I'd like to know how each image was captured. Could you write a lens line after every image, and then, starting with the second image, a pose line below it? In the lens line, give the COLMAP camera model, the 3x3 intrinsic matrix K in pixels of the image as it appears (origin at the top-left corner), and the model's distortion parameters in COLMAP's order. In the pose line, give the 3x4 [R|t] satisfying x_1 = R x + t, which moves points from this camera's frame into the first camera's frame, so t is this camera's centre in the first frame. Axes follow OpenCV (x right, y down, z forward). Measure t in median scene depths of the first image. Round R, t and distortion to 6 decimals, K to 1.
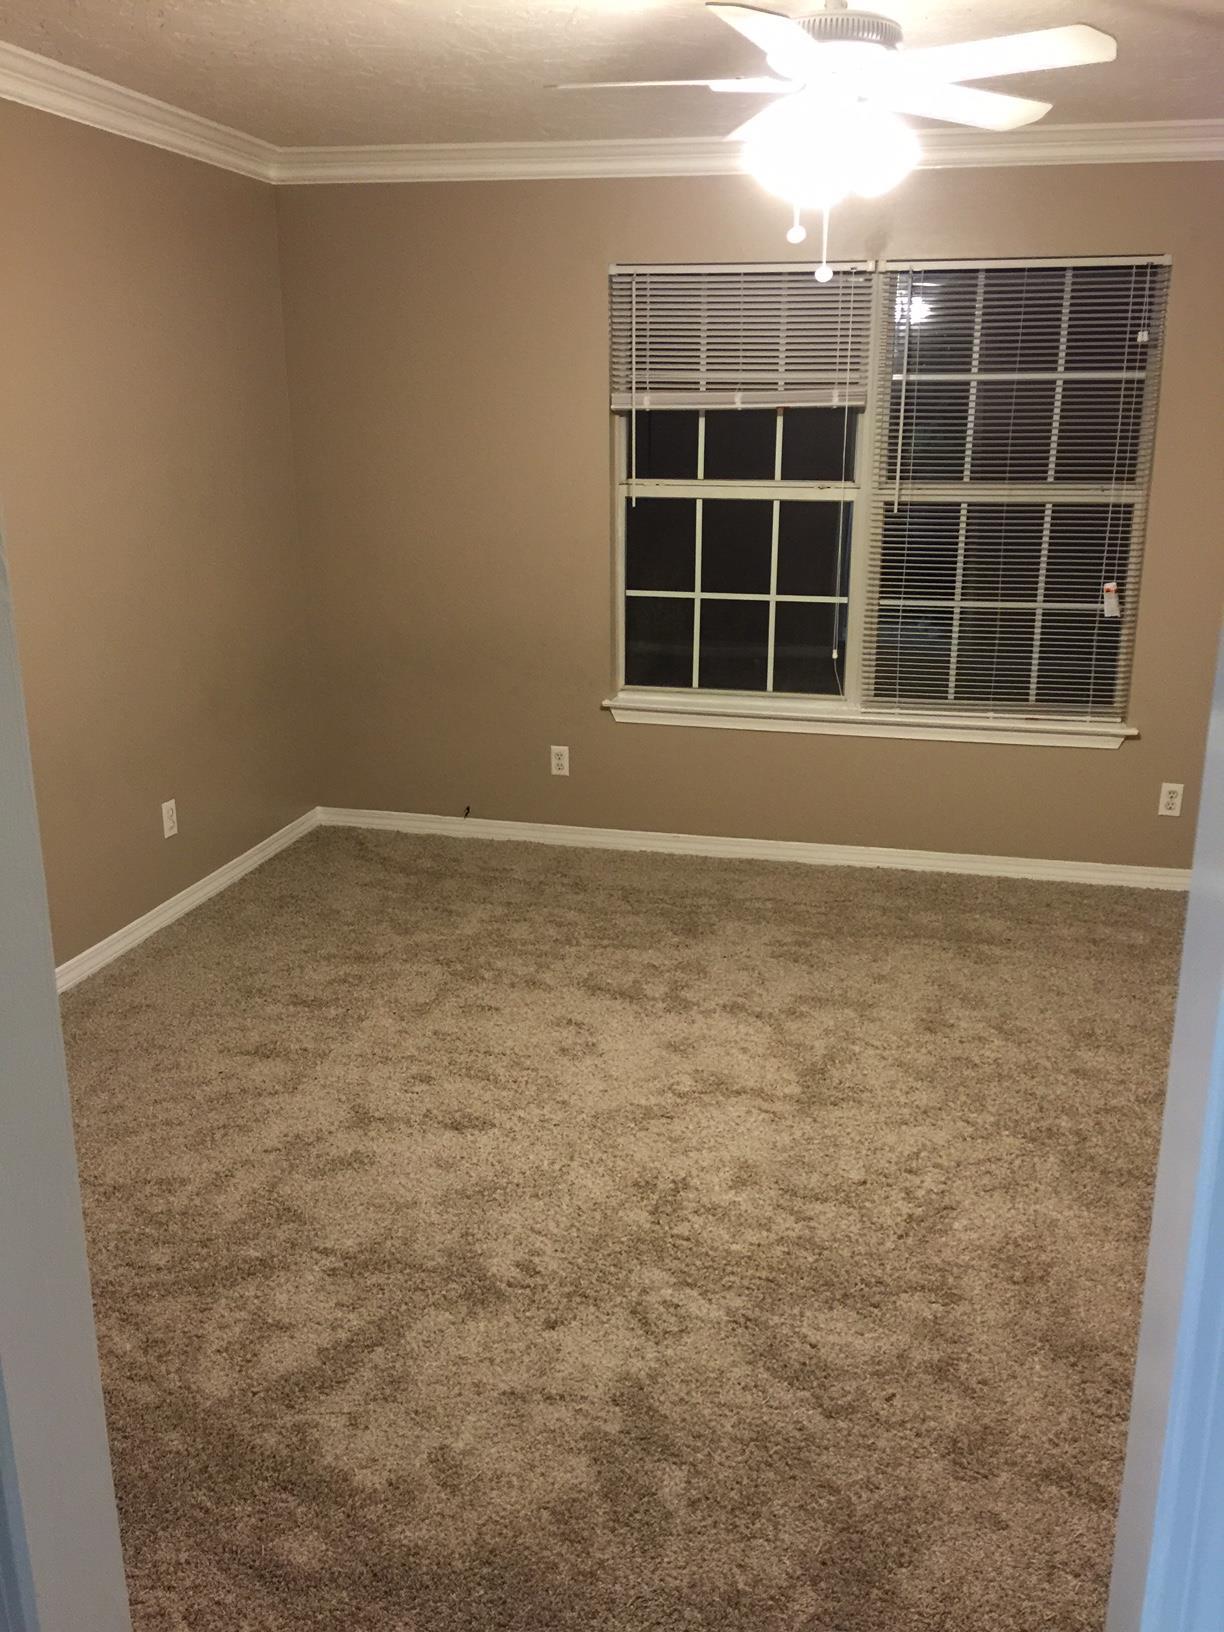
lens RADIAL K [[1398.7, 0, 617.8], [0, 1398.7, 821.8], [0, 0, 1]] dist [0.080882, -0.115938]
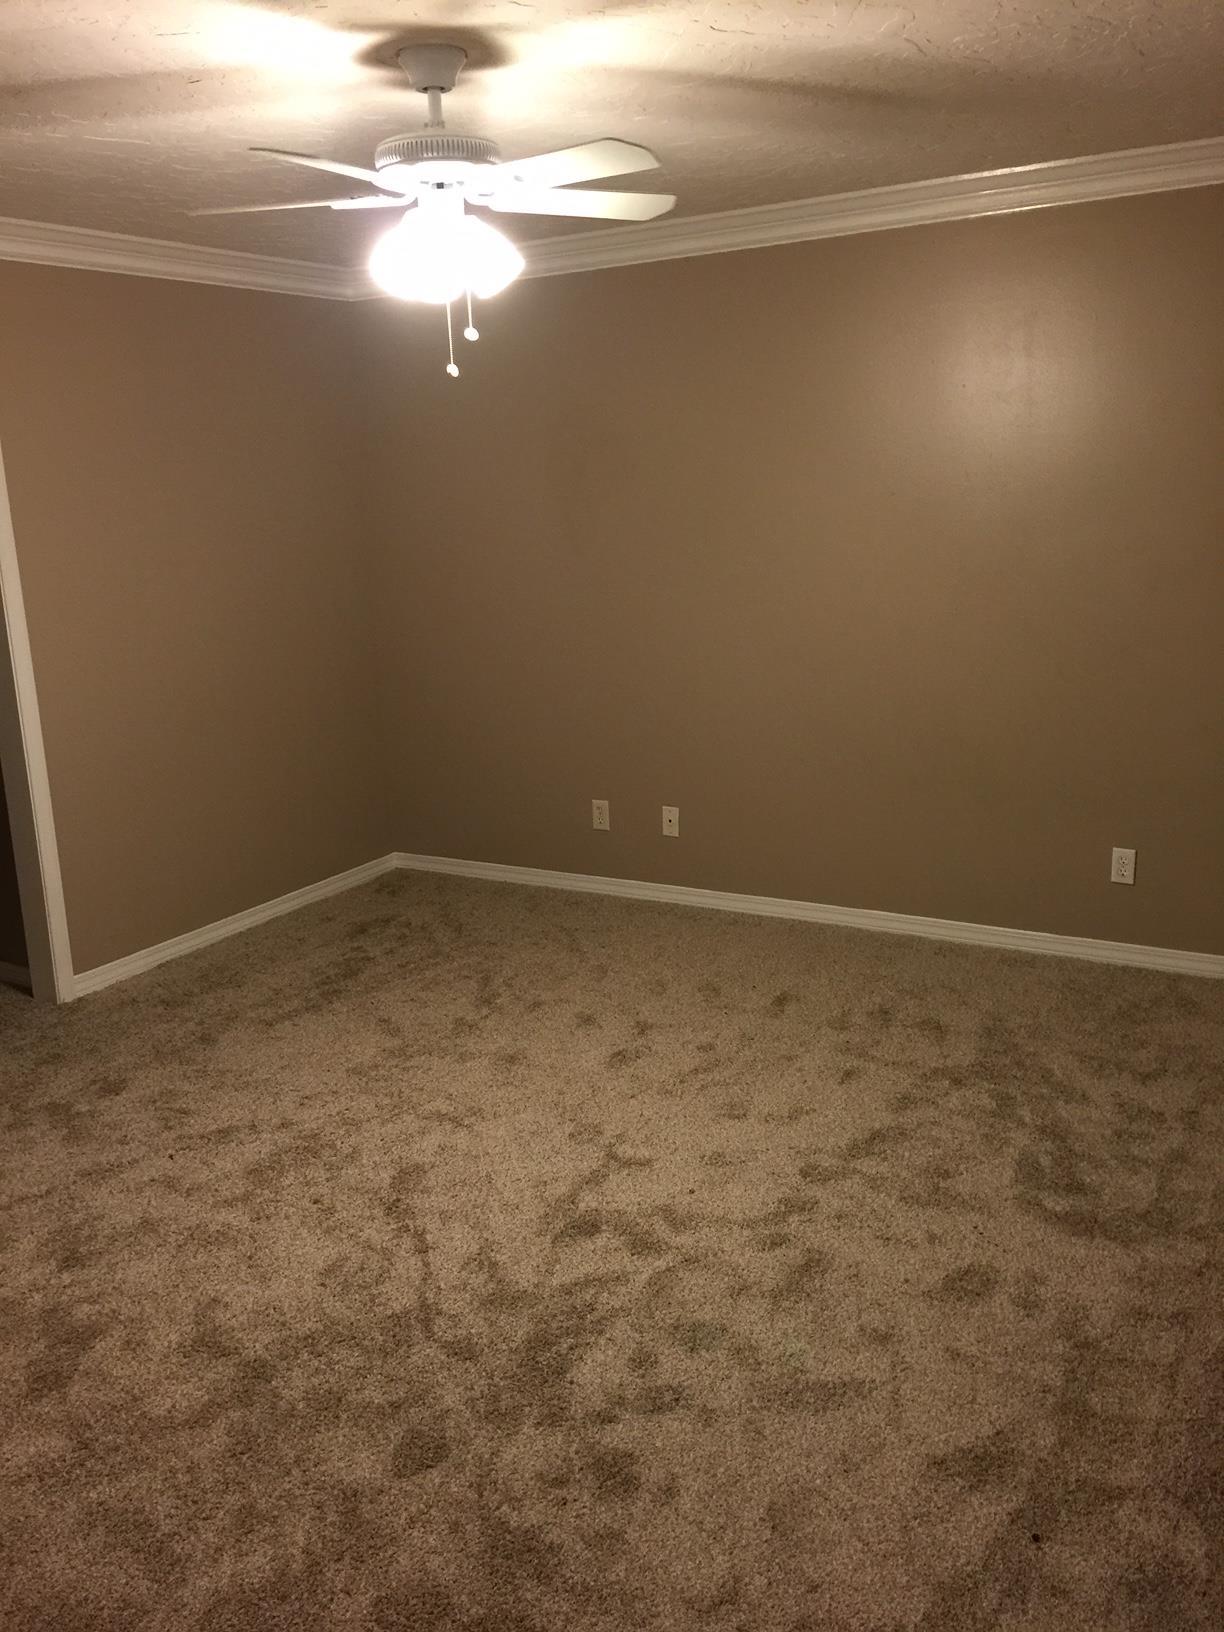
lens RADIAL K [[1398.7, 0, 614.3], [0, 1398.7, 816.5], [0, 0, 1]] dist [0.080882, -0.115938]
pose [[-0.315355, 0.235594, -0.919264, 0.837584], [-0.226183, 0.922116, 0.313918, -0.315227], [0.921625, 0.306917, -0.237506, 1.052365]]
